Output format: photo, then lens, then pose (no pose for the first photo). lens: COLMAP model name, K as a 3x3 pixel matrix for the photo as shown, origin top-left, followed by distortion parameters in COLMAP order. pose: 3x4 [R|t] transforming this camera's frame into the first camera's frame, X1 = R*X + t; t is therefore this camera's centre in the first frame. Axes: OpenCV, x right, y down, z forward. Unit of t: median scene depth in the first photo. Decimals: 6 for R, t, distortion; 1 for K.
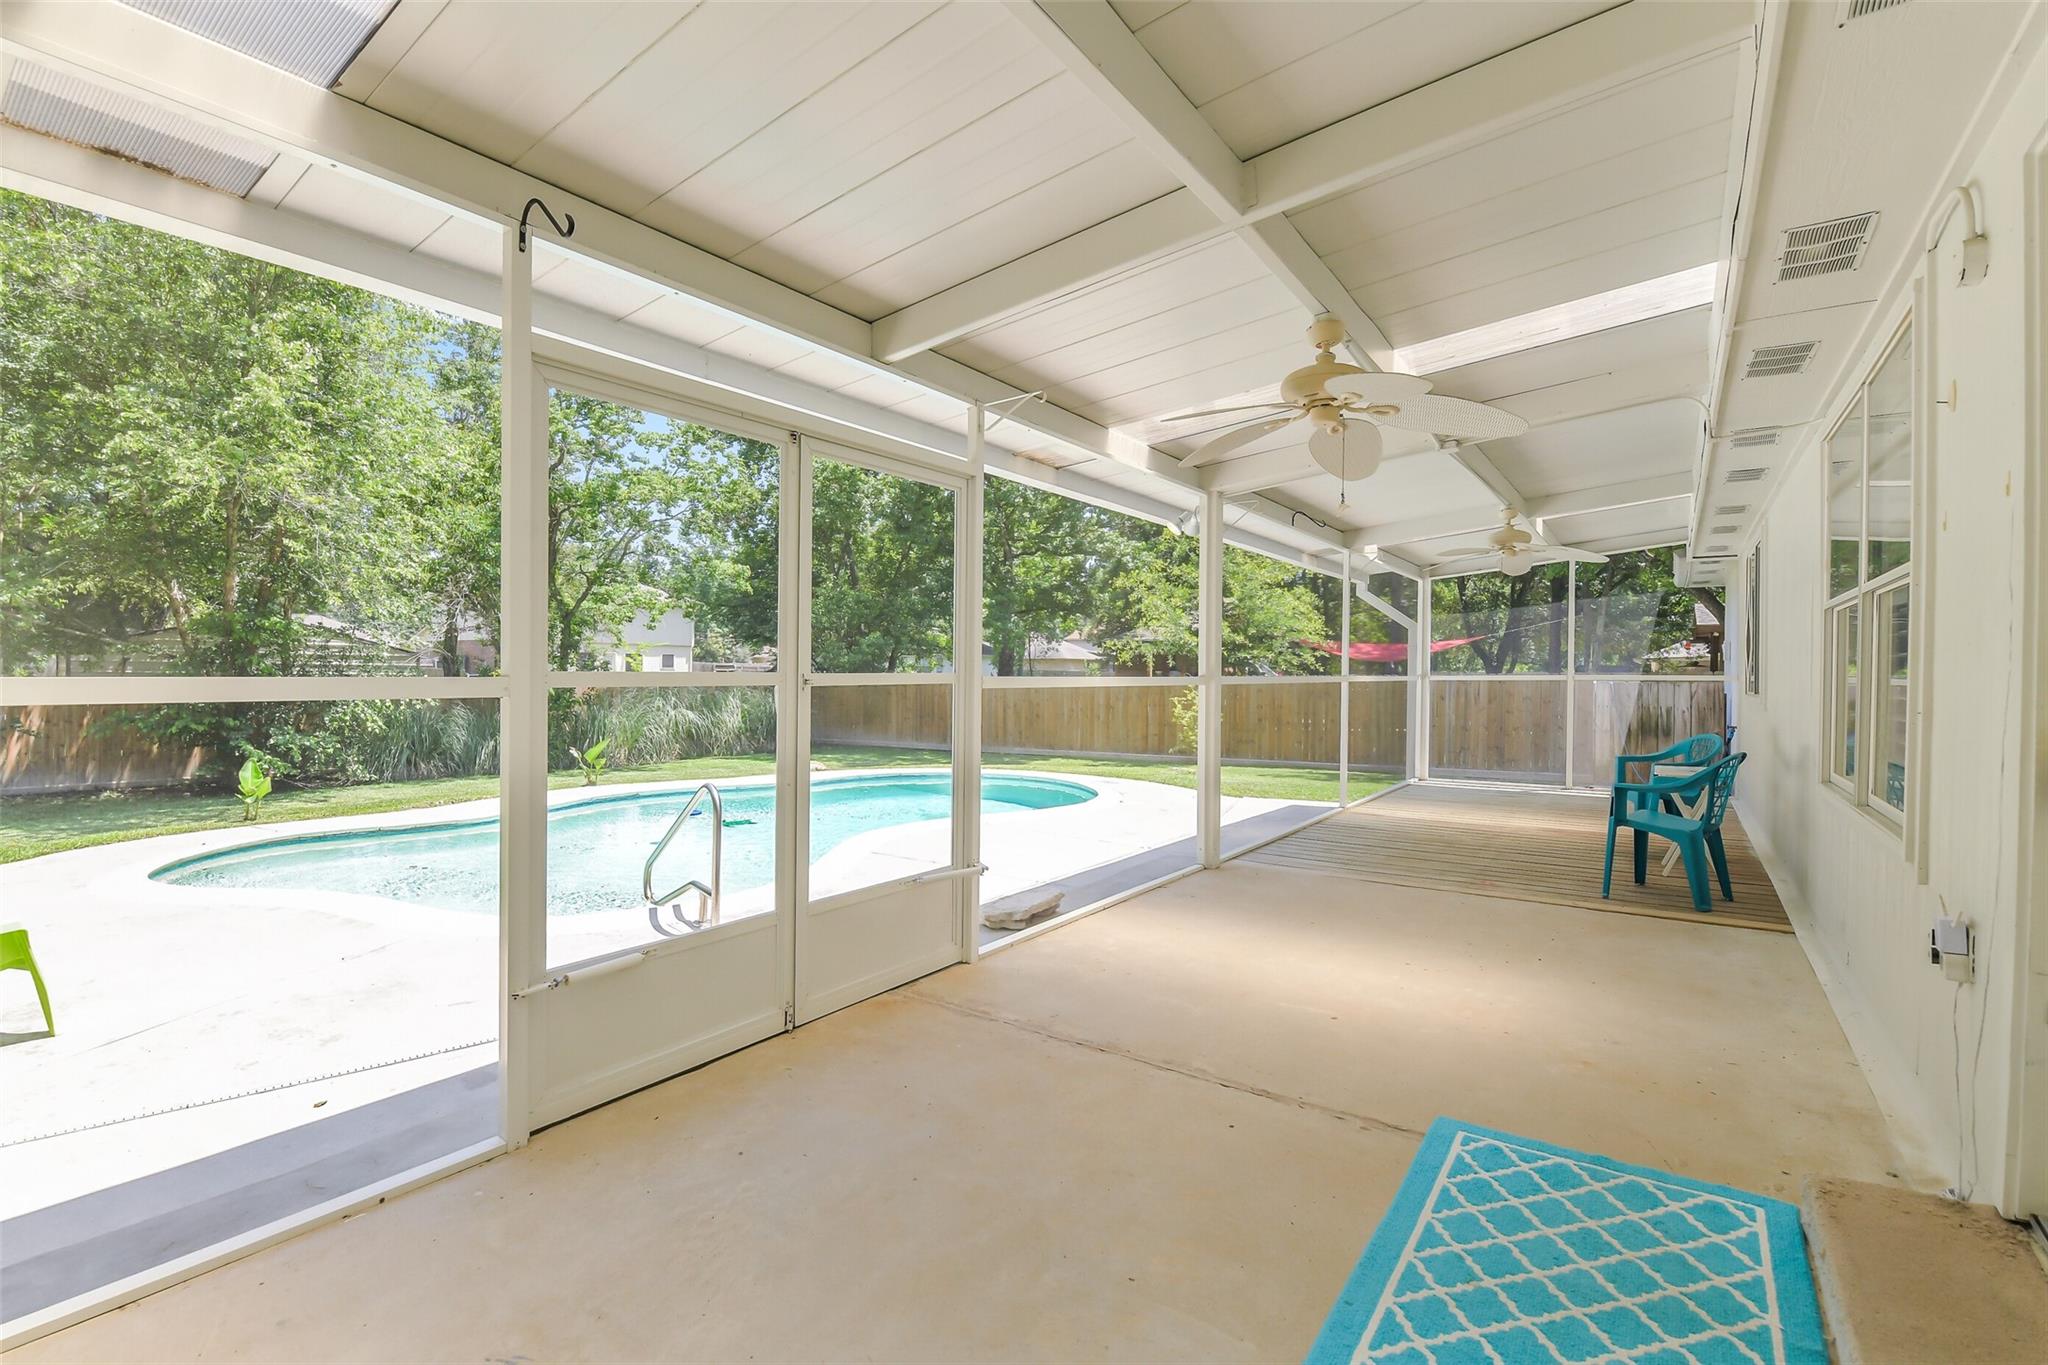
lens RADIAL K [[889.1, 0, 1014.0], [0, 889.1, 678.3], [0, 0, 1]] dist [-0.001809, -0.002834]
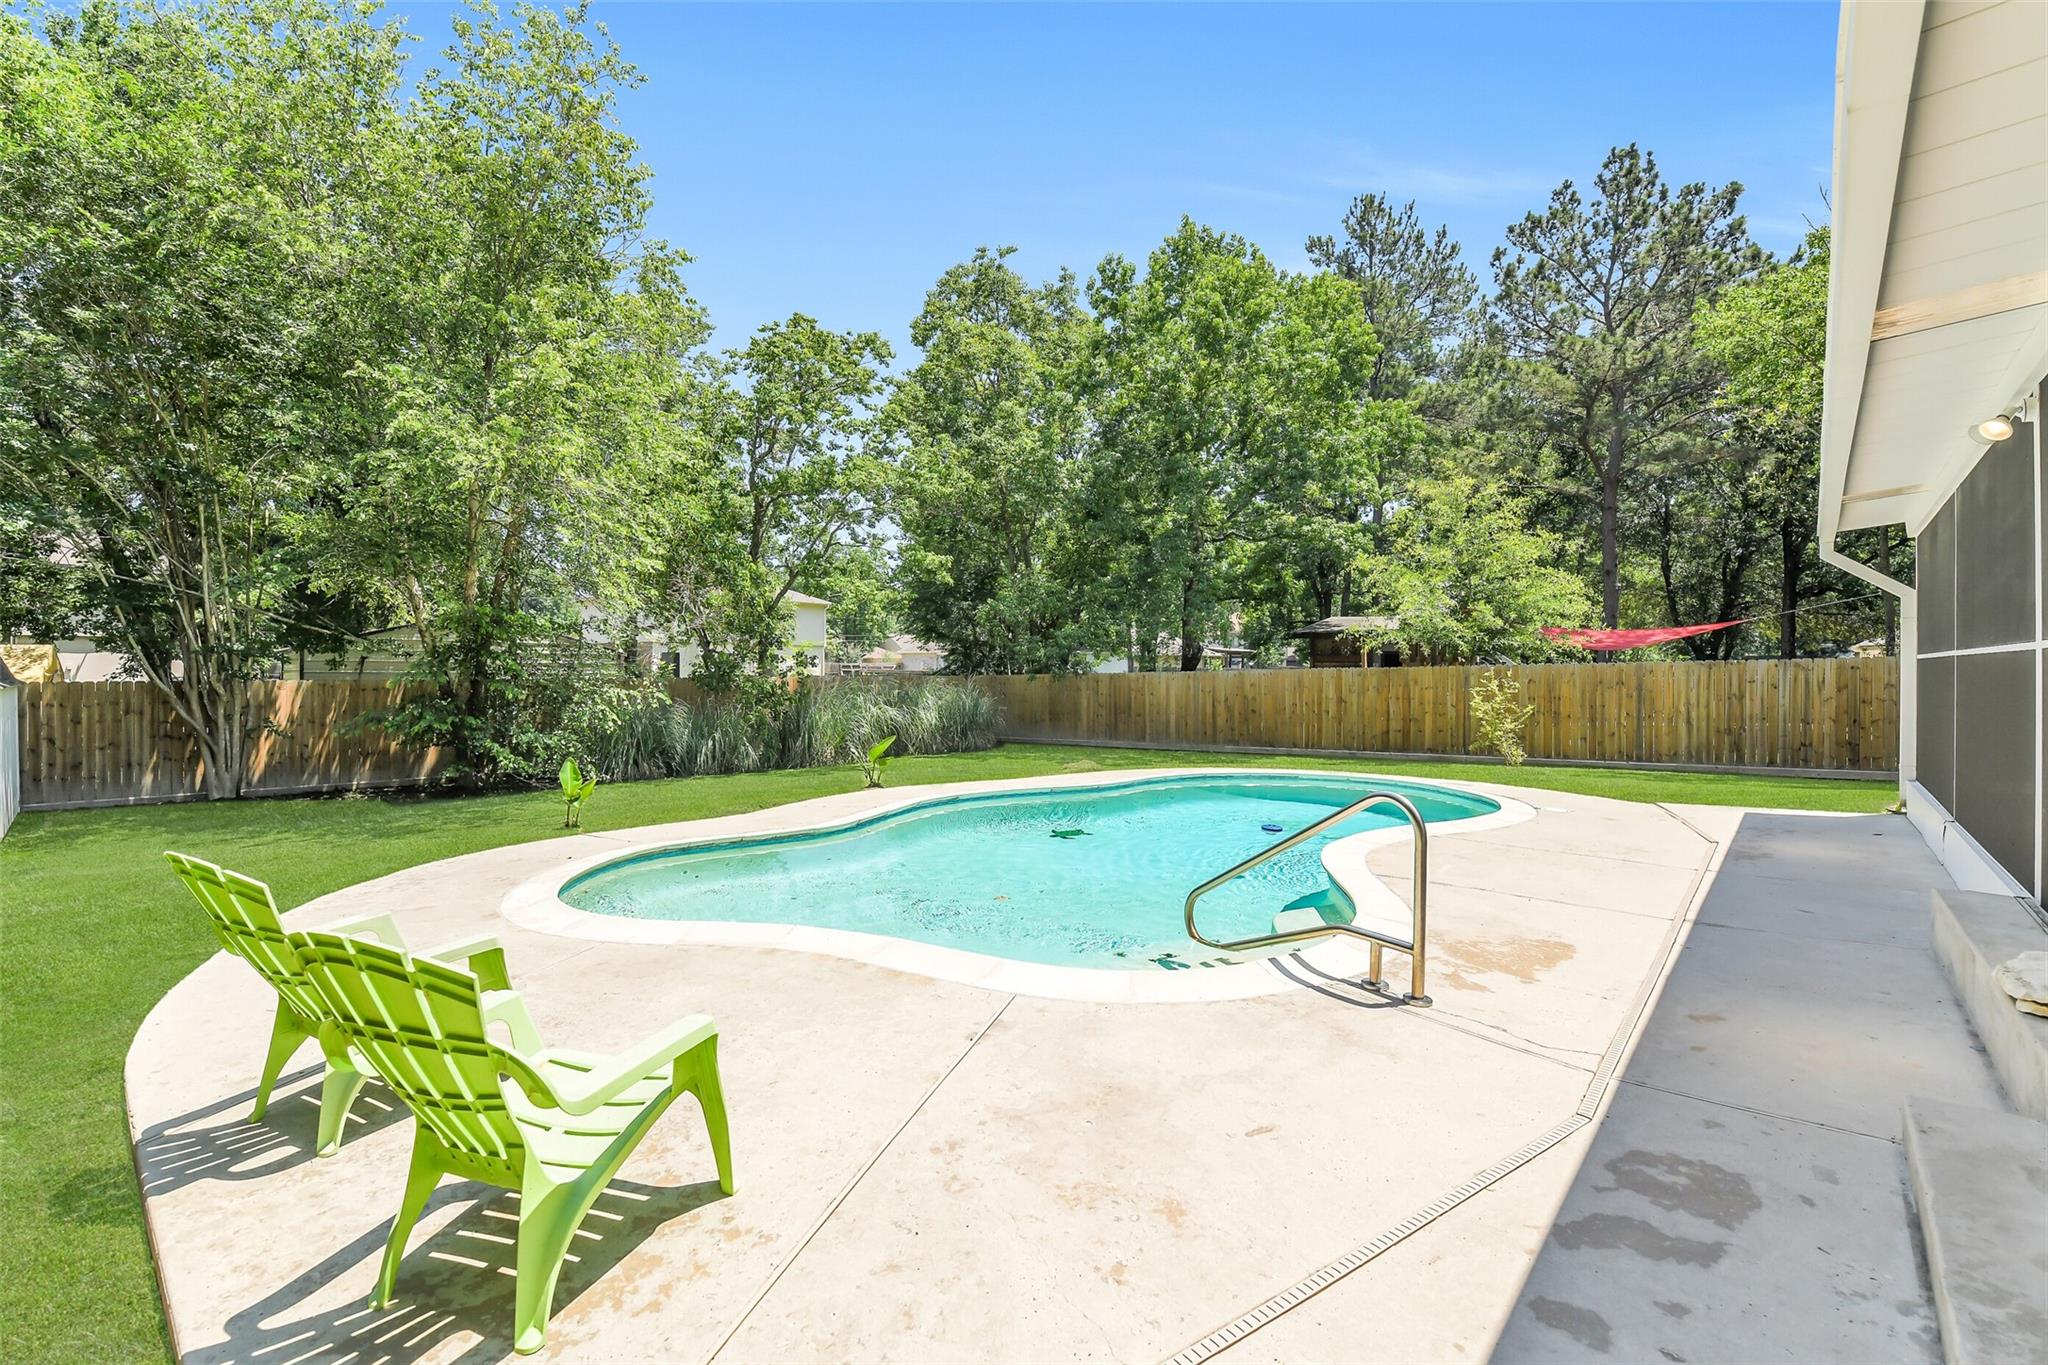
lens RADIAL K [[889.1, 0, 1038.0], [0, 889.1, 678.0], [0, 0, 1]] dist [-0.001809, -0.002834]
pose [[0.996223, -0.009146, -0.086346, -0.170753], [0.009220, 0.999957, 0.000457, 0.007111], [0.086338, -0.001251, 0.996265, 0.079057]]
